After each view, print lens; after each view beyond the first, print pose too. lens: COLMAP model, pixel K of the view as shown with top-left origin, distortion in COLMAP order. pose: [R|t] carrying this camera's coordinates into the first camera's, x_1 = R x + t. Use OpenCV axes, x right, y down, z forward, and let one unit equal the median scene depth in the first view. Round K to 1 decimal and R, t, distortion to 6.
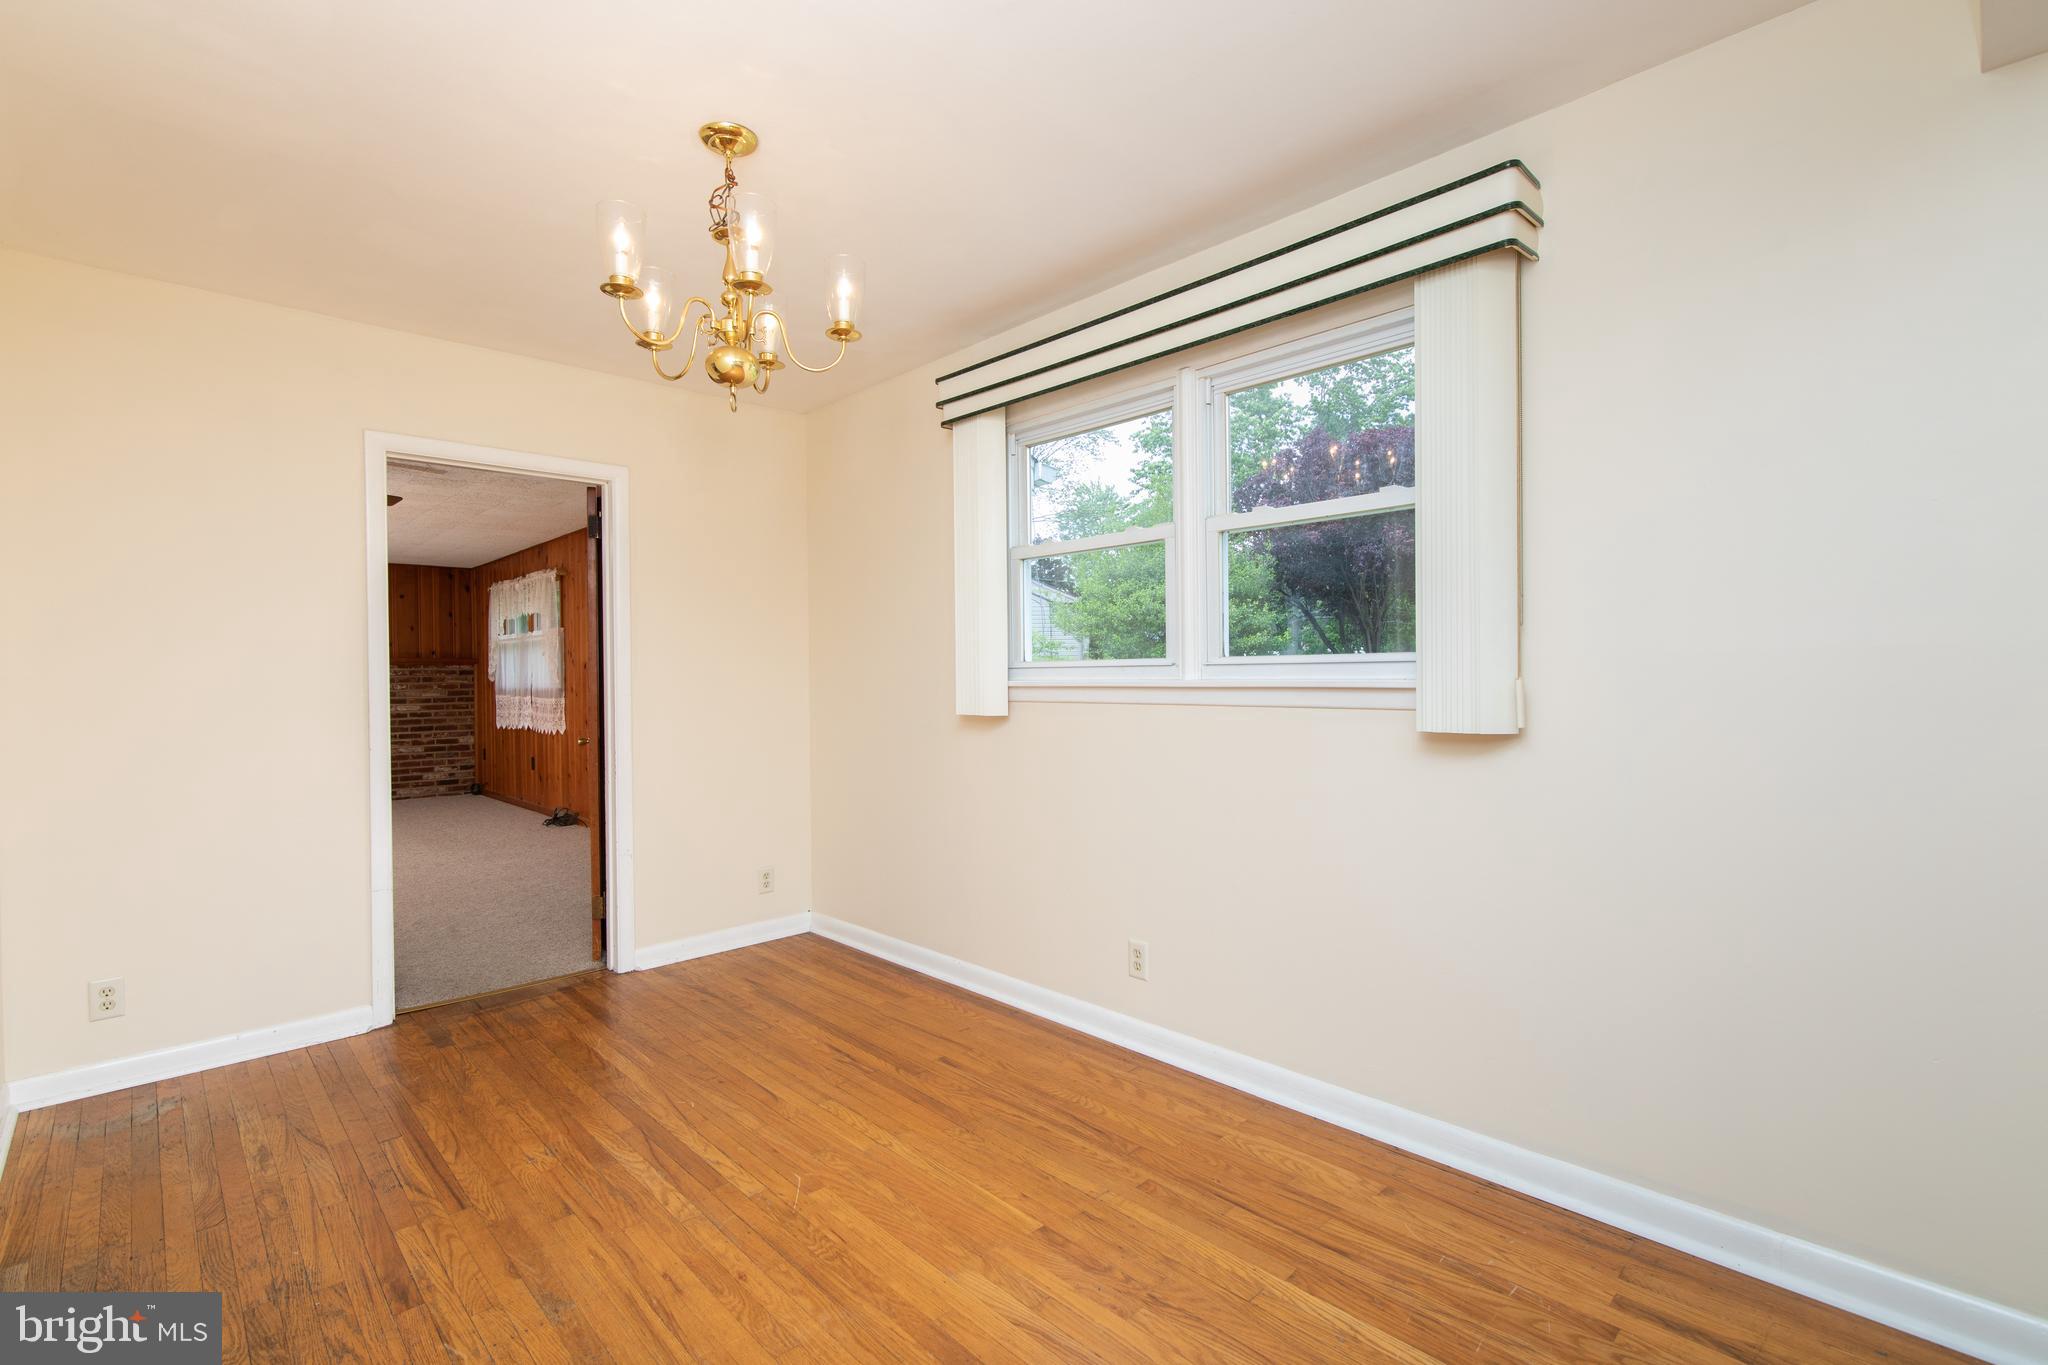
lens RADIAL K [[922.1, 0, 1014.6], [0, 922.1, 678.2], [0, 0, 1]] dist [-0.003337, 0.000831]
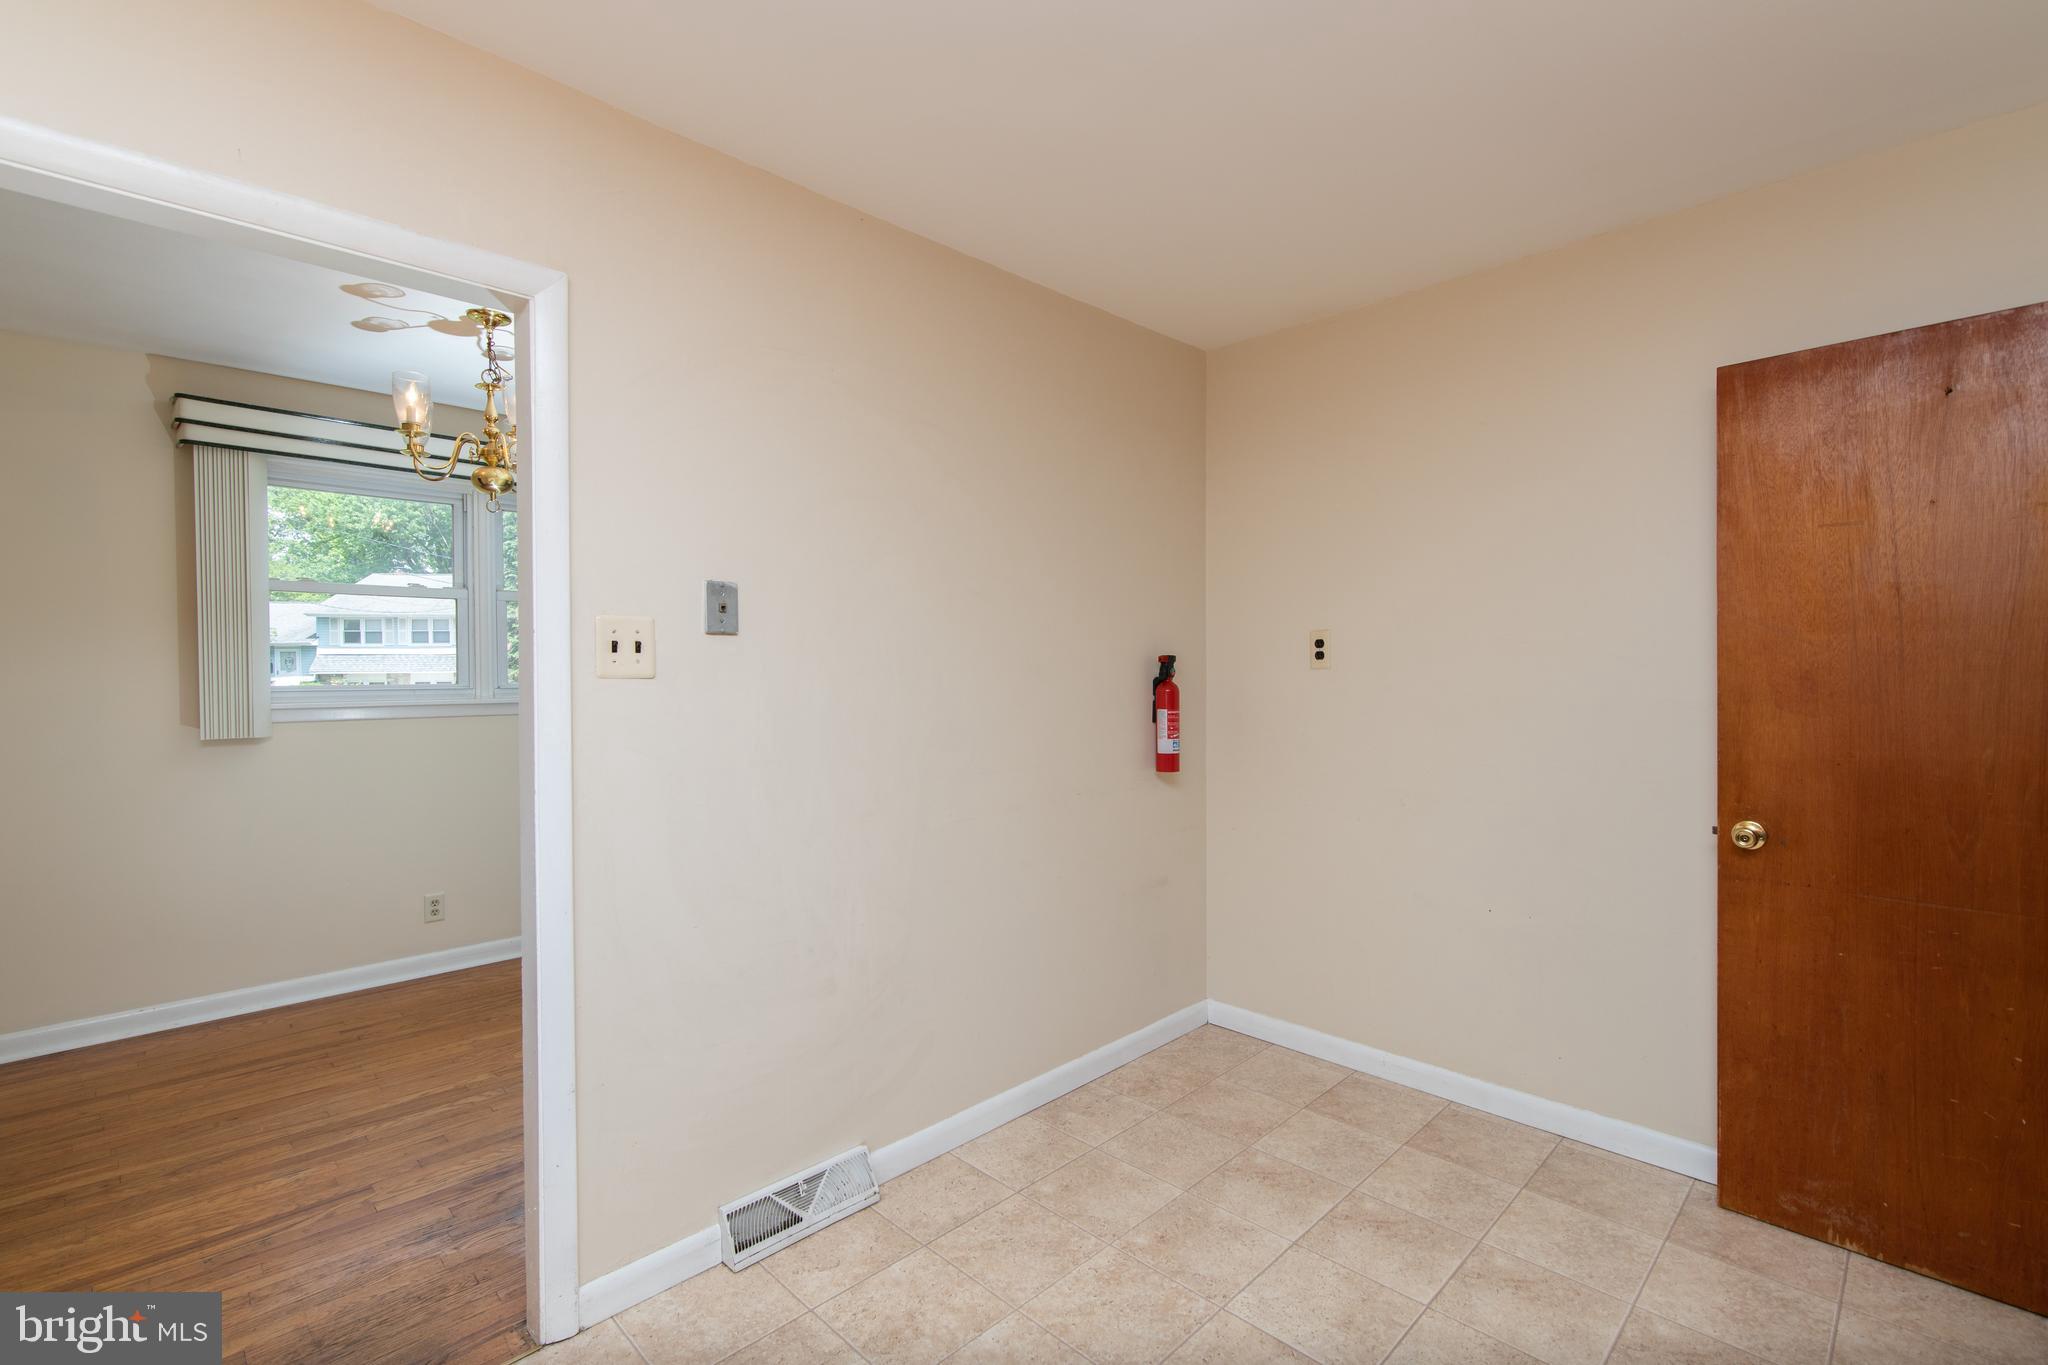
lens RADIAL K [[922.1, 0, 998.4], [0, 922.1, 694.2], [0, 0, 1]] dist [-0.003337, 0.000831]
pose [[-0.015487, -0.004387, 0.999870, -1.247130], [0.008054, 0.999957, 0.004512, -0.010399], [-0.999848, 0.008122, -0.015451, 0.190108]]
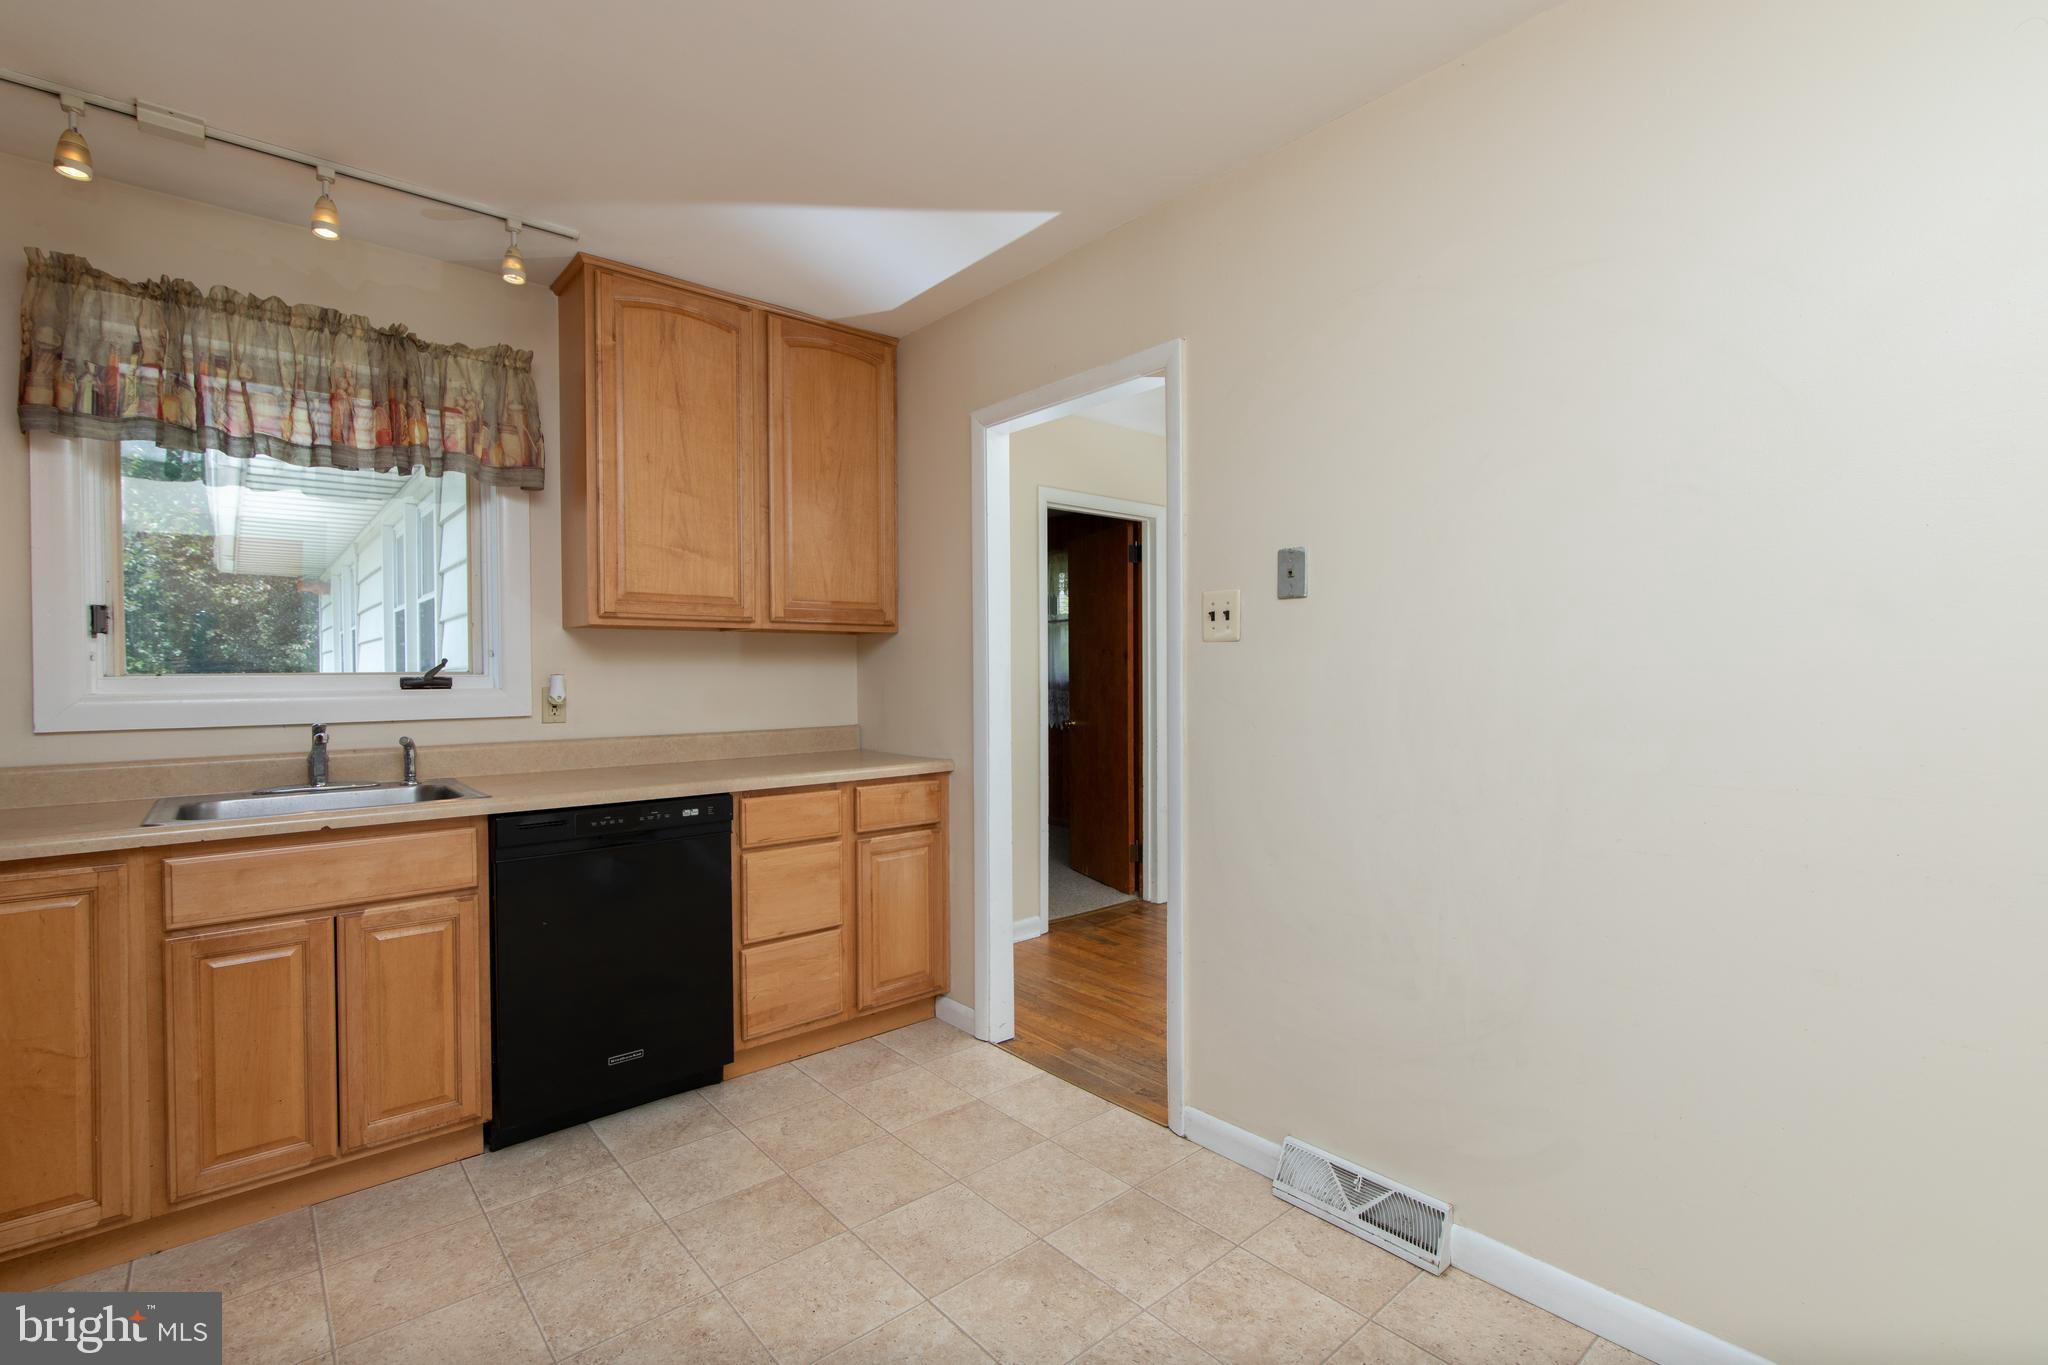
lens RADIAL K [[922.1, 0, 1032.4], [0, 922.1, 688.7], [0, 0, 1]] dist [-0.003337, 0.000831]
pose [[0.999356, 0.007025, -0.035183, -0.730876], [-0.006471, 0.999854, 0.015822, 0.008058], [0.035289, -0.015584, 0.999256, -0.352929]]
